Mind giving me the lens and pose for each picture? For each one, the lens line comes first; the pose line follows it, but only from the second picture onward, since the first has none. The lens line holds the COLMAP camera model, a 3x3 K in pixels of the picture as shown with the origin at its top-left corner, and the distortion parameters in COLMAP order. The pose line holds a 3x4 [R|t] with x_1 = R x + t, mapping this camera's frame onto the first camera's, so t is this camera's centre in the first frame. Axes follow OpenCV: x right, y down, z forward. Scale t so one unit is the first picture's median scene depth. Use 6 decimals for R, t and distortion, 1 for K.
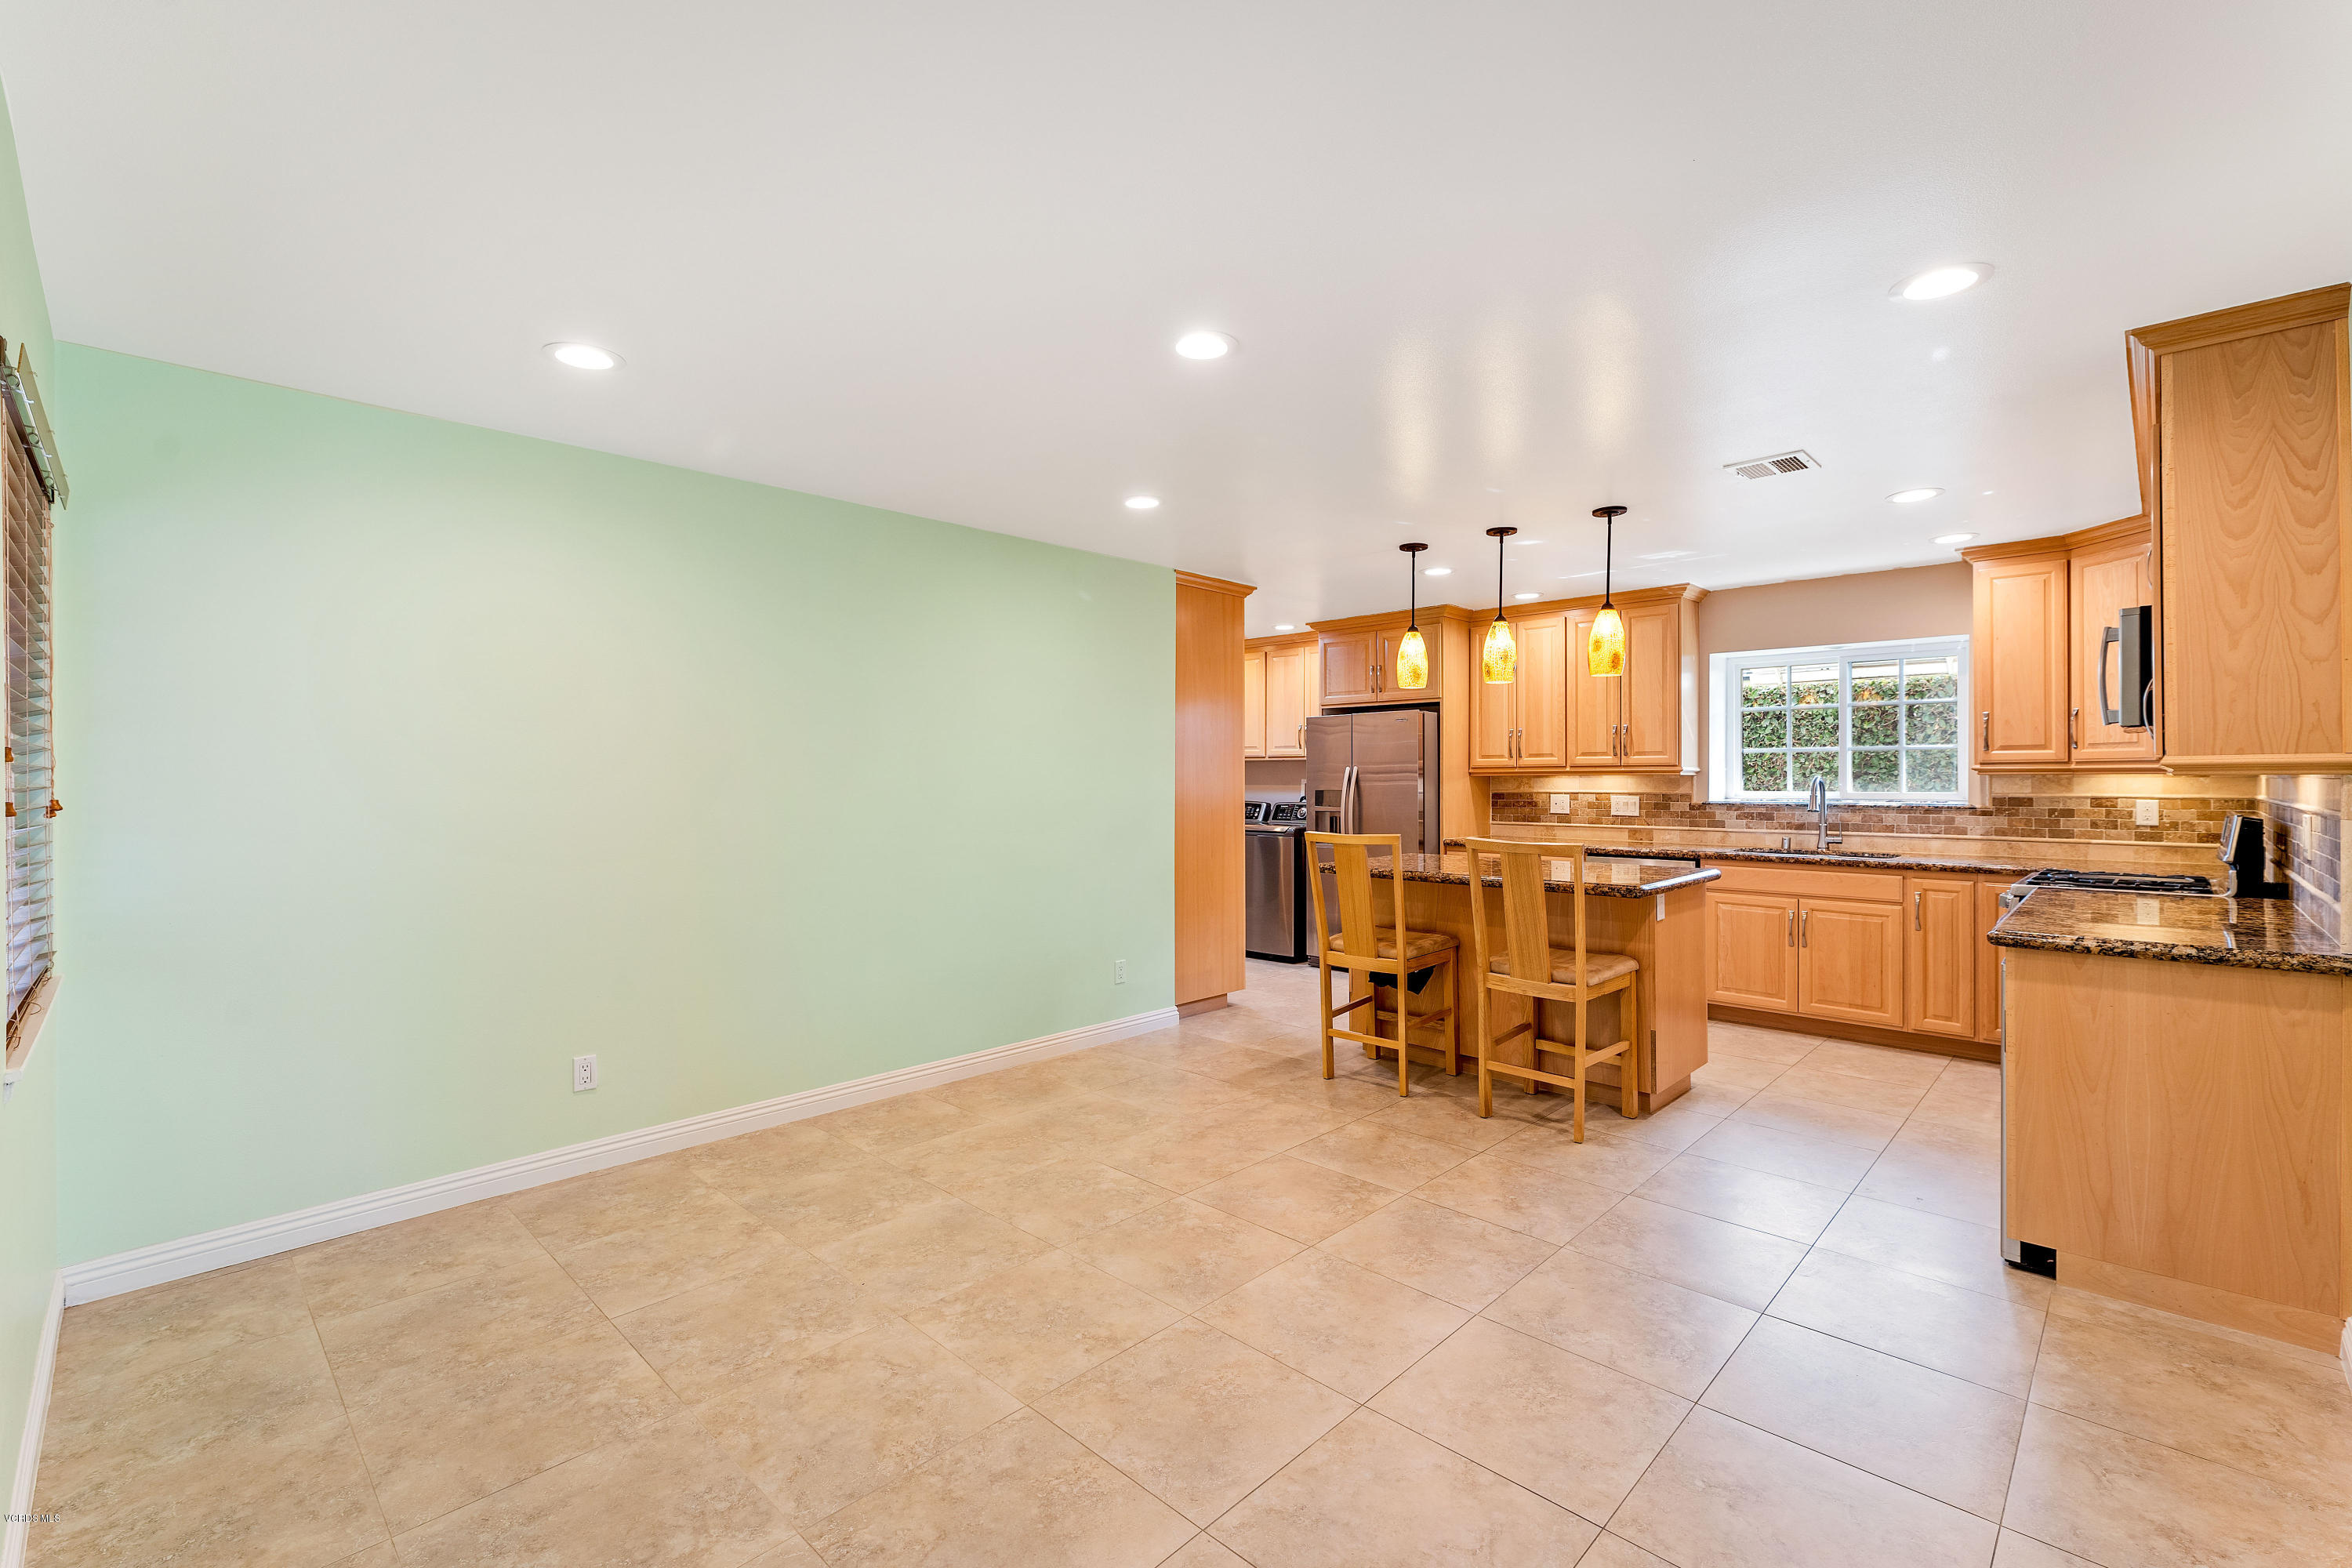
lens RADIAL K [[1022.0, 0, 1176.0], [0, 1022.0, 784.0], [0, 0, 1]] dist [0.002666, -0.000073]
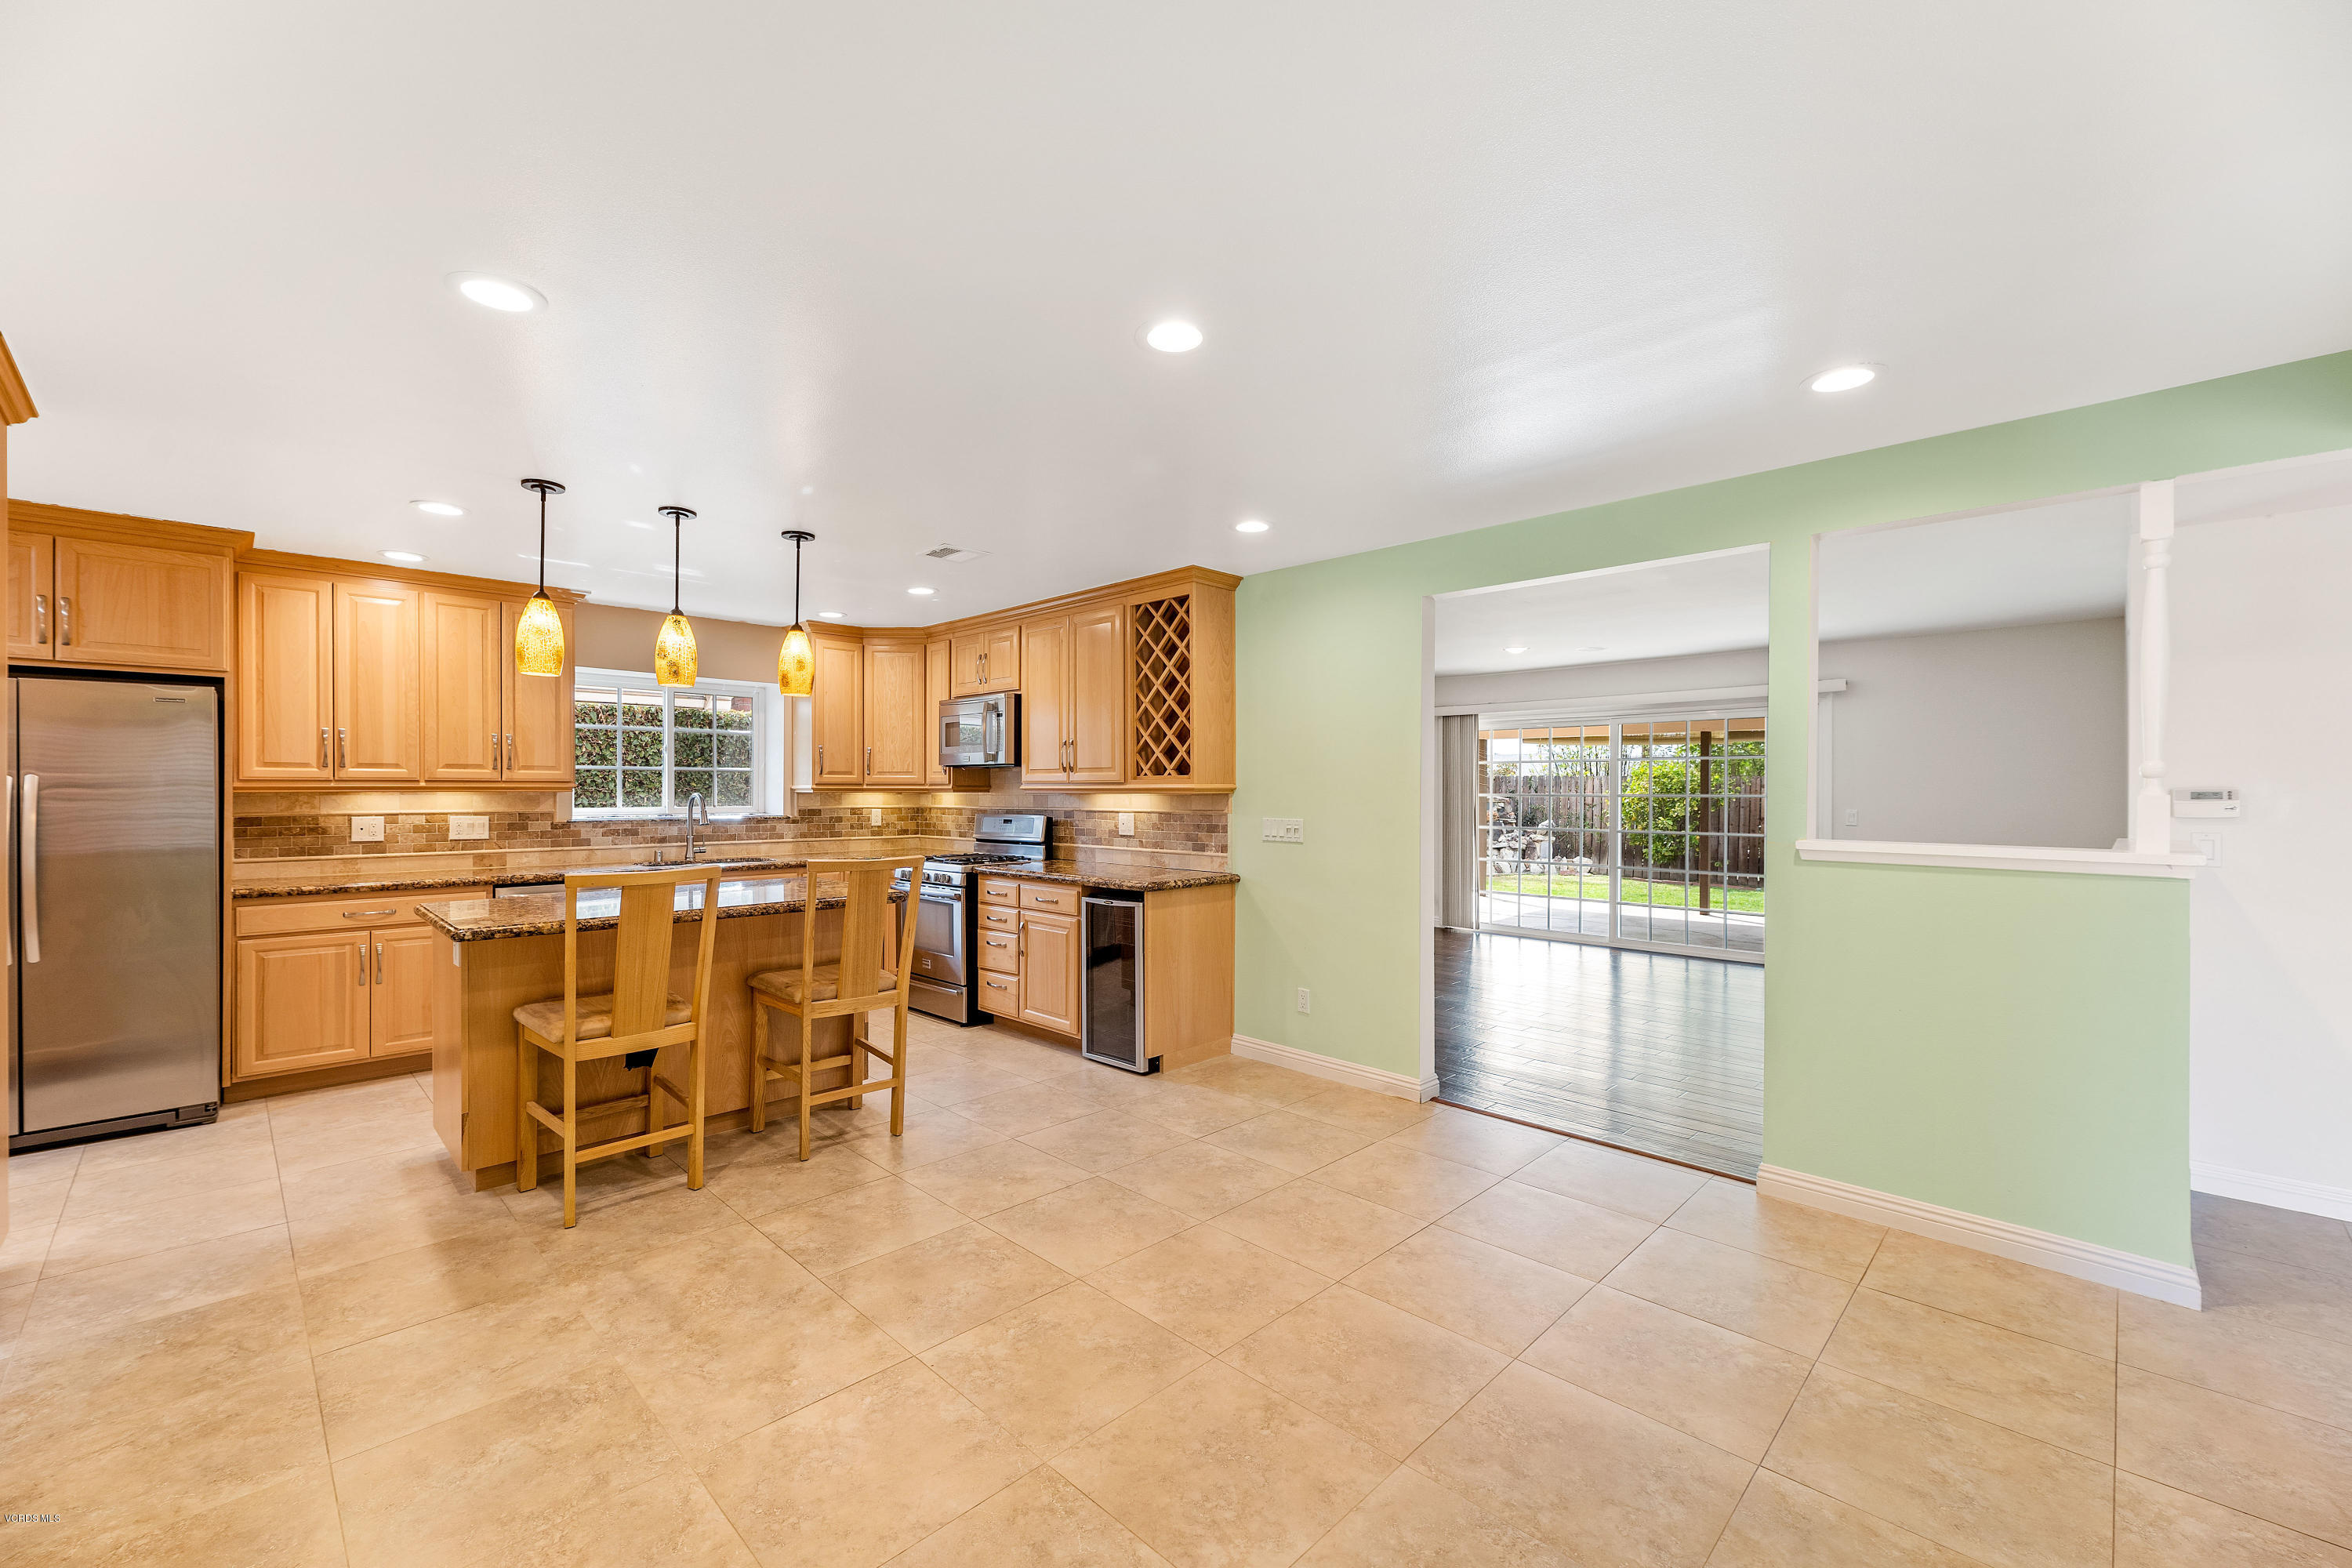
lens RADIAL K [[946.0, 0, 1172.3], [0, 946.0, 819.5], [0, 0, 1]] dist [0.002112, 0.000000]
pose [[0.013219, -0.027087, 0.999546, -0.414315], [0.006081, 0.999617, 0.027008, -0.003960], [-0.999894, 0.005721, 0.013379, 0.493666]]
